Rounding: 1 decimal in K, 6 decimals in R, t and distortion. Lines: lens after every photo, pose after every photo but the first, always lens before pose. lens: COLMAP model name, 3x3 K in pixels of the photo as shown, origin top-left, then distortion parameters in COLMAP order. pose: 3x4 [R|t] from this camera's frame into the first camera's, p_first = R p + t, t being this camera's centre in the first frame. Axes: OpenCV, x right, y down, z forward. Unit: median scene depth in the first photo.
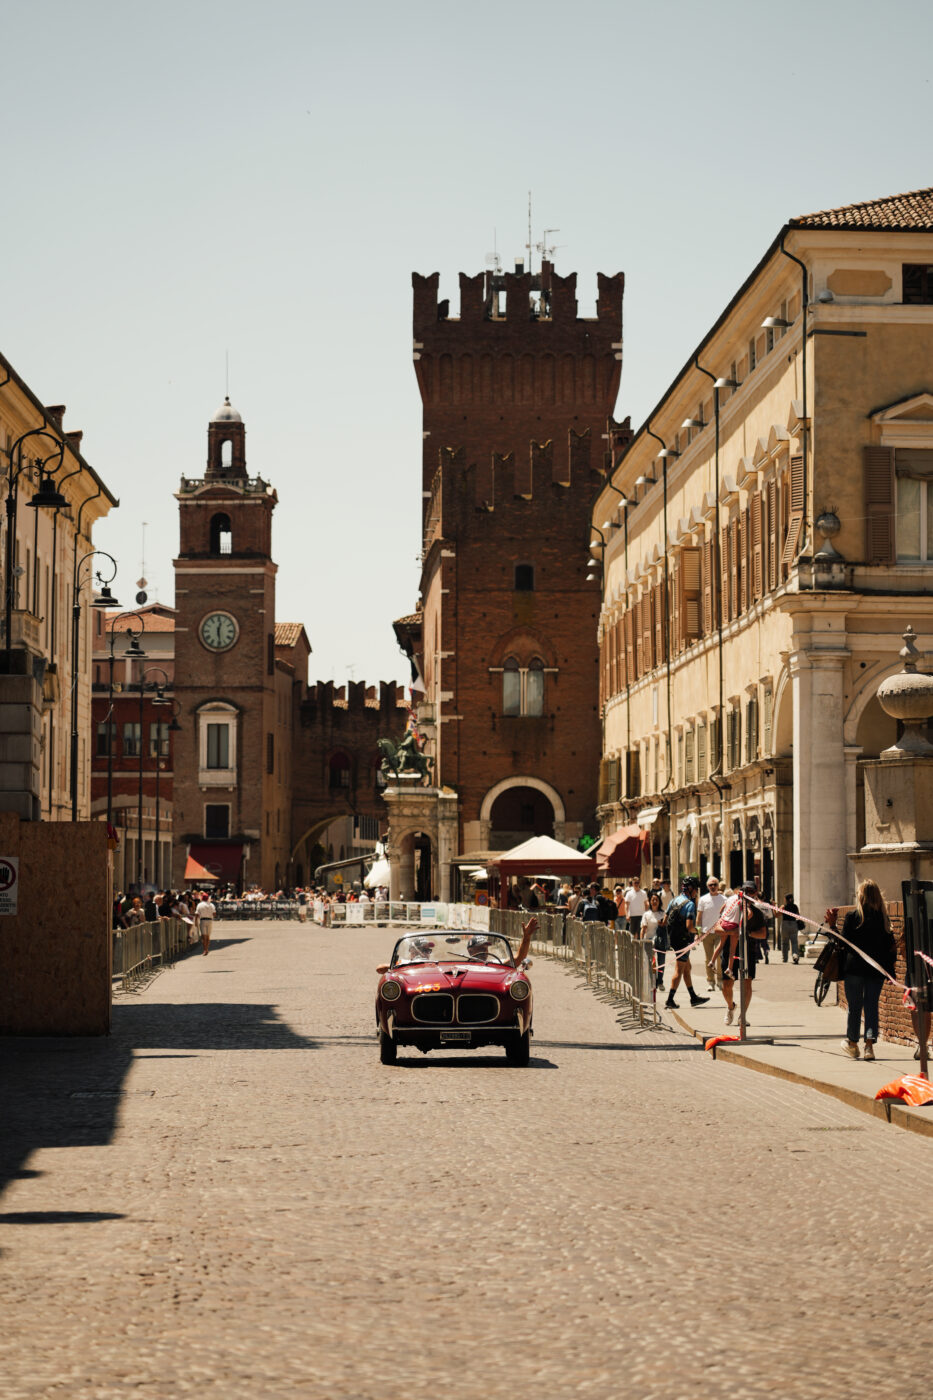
lens RADIAL K [[4104.9, 0, 411.4], [0, 4104.9, 612.5], [0, 0, 1]] dist [-0.109930, 2.662244]
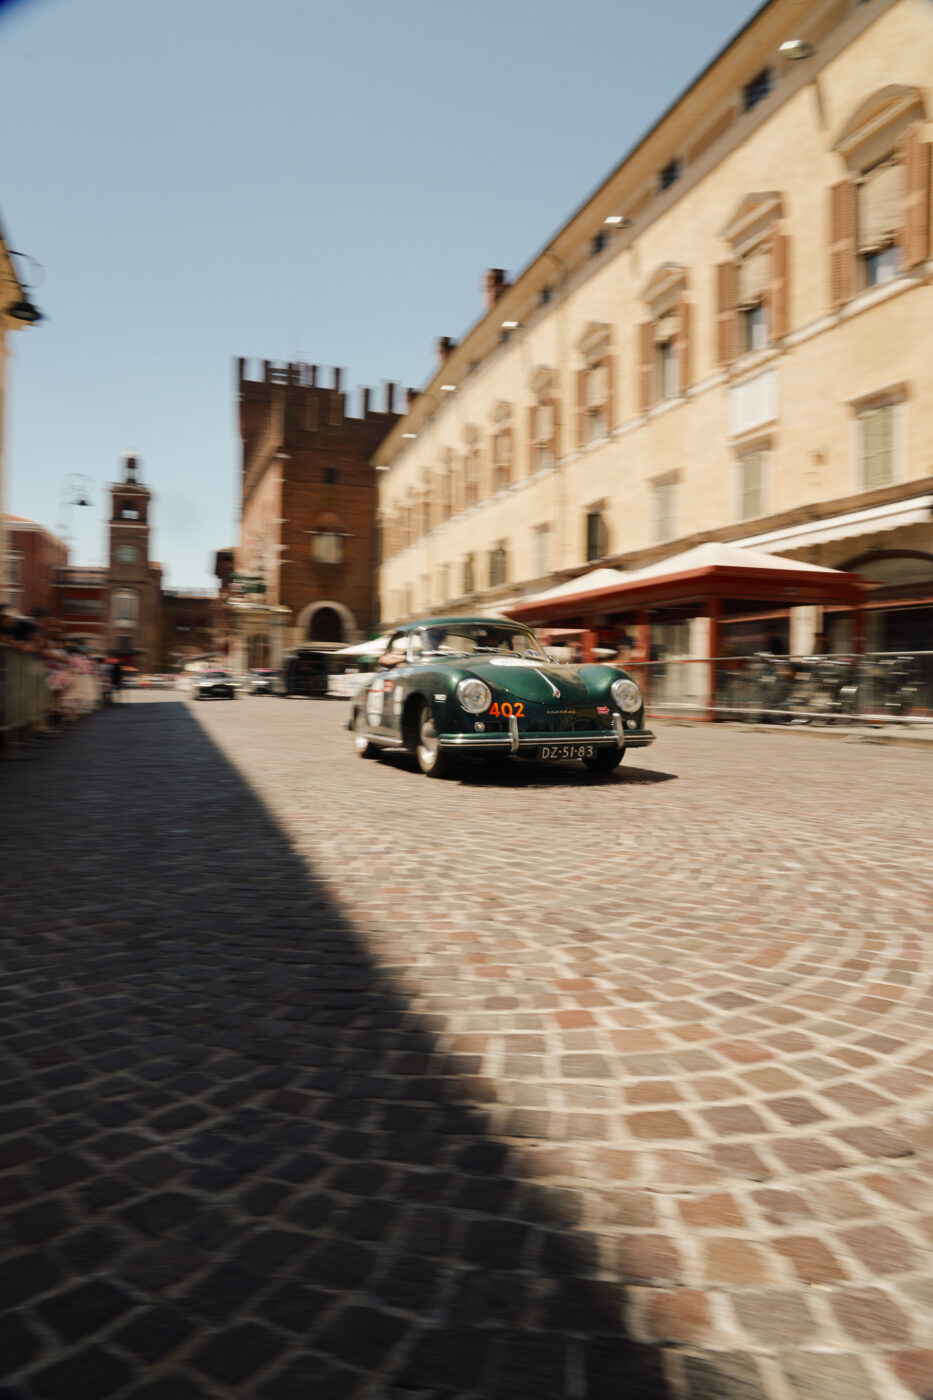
lens RADIAL K [[915.5, 0, 466.5], [0, 915.5, 700.0], [0, 0, 1]] dist [-0.023034, 0.015995]
pose [[0.953595, 0.012016, 0.300851, -0.027799], [-0.036374, 0.996483, 0.075491, 0.049628], [-0.298886, -0.082931, 0.950679, 0.641837]]
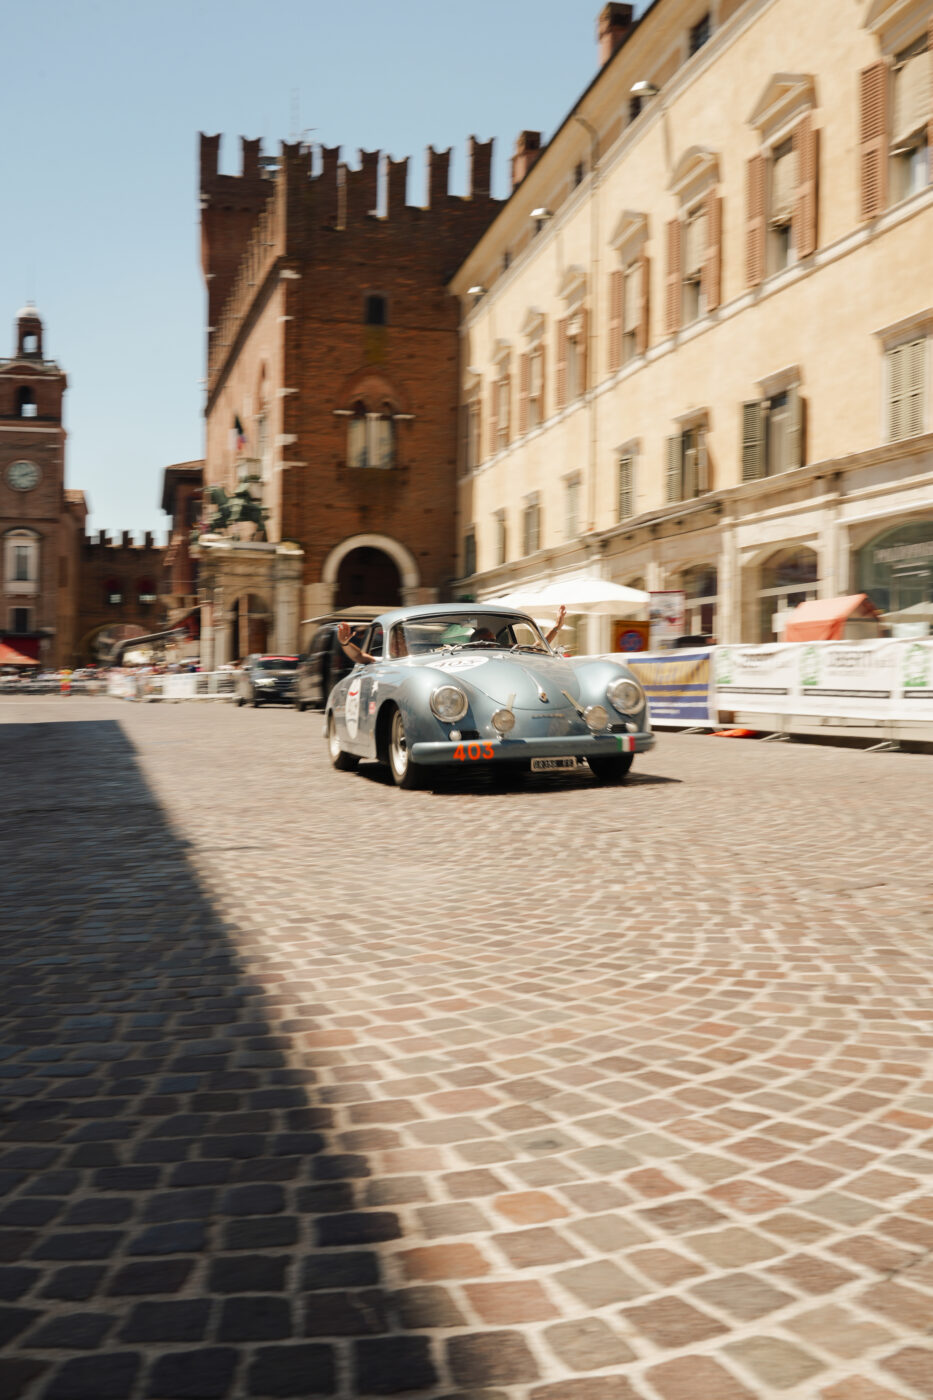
lens RADIAL K [[1362.2, 0, 466.5], [0, 1362.2, 700.0], [0, 0, 1]] dist [0.008689, 0.010916]
pose [[0.965877, 0.008689, 0.258855, -0.029145], [-0.028112, 0.997049, 0.071429, 0.053977], [-0.257470, -0.076269, 0.963272, 0.706131]]
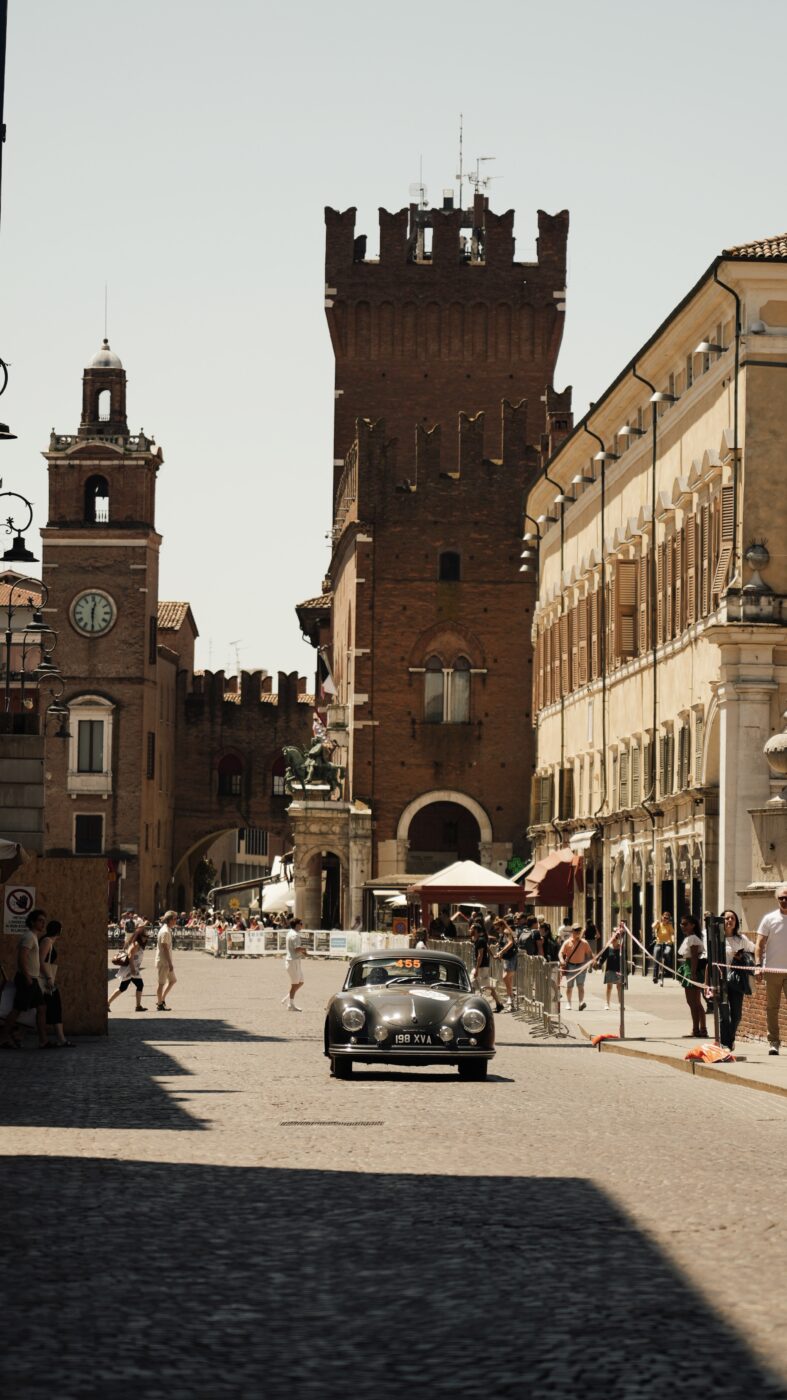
lens RADIAL K [[5332.0, 0, 393.5], [0, 5332.0, 700.0], [0, 0, 1]] dist [-0.306833, 1.207378]
pose [[0.999766, 0.012096, 0.017959, -0.005023], [-0.012577, 0.999558, 0.026919, -0.010508], [-0.017625, -0.027139, 0.999476, -0.152179]]
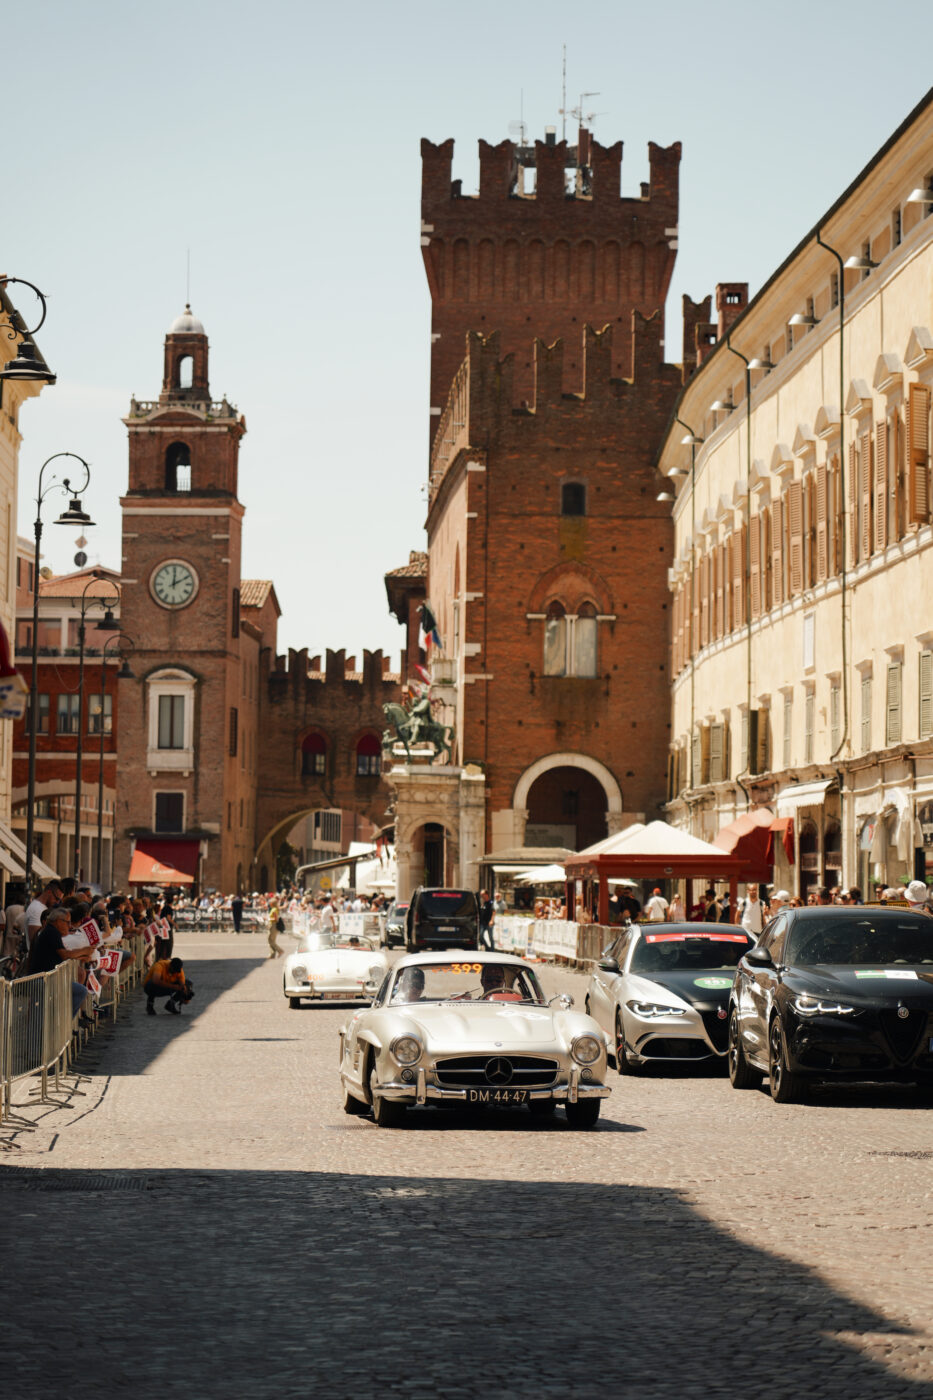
lens RADIAL K [[4104.9, 0, 411.4], [0, 4104.9, 612.5], [0, 0, 1]] dist [-0.109930, 2.662244]
pose [[0.999785, 0.013919, 0.015375, -0.015111], [-0.013881, 0.999900, -0.002520, 0.015494], [-0.015409, 0.002306, 0.999879, 0.219503]]
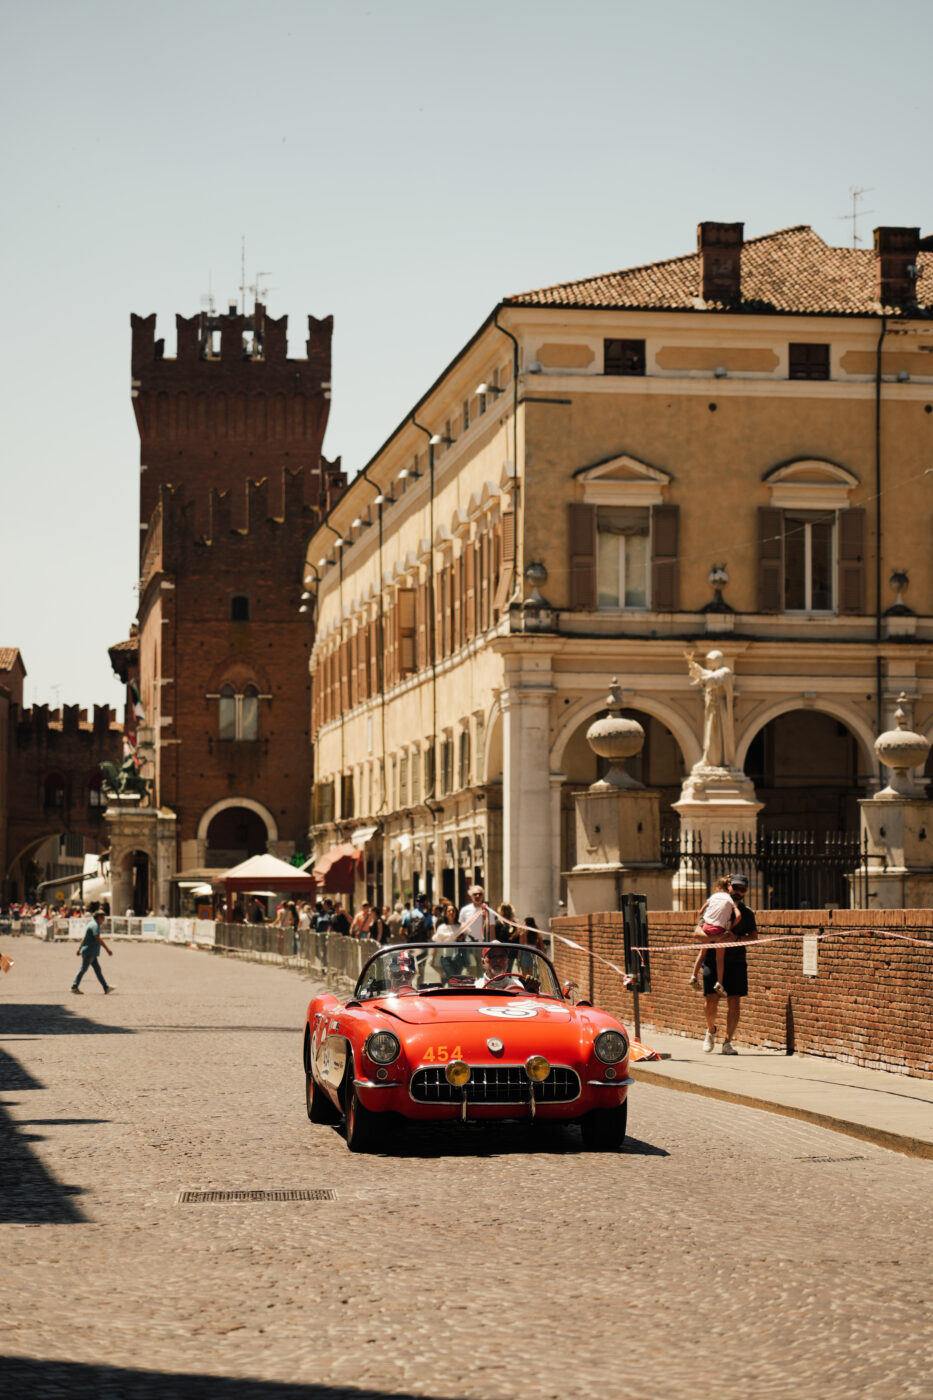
lens RADIAL K [[4104.9, 0, 411.4], [0, 4104.9, 612.5], [0, 0, 1]] dist [-0.109930, 2.662244]
pose [[0.997159, 0.004354, 0.075196, -0.007809], [-0.004050, 0.999983, -0.004190, -0.003271], [-0.075213, 0.003873, 0.997160, -0.051962]]
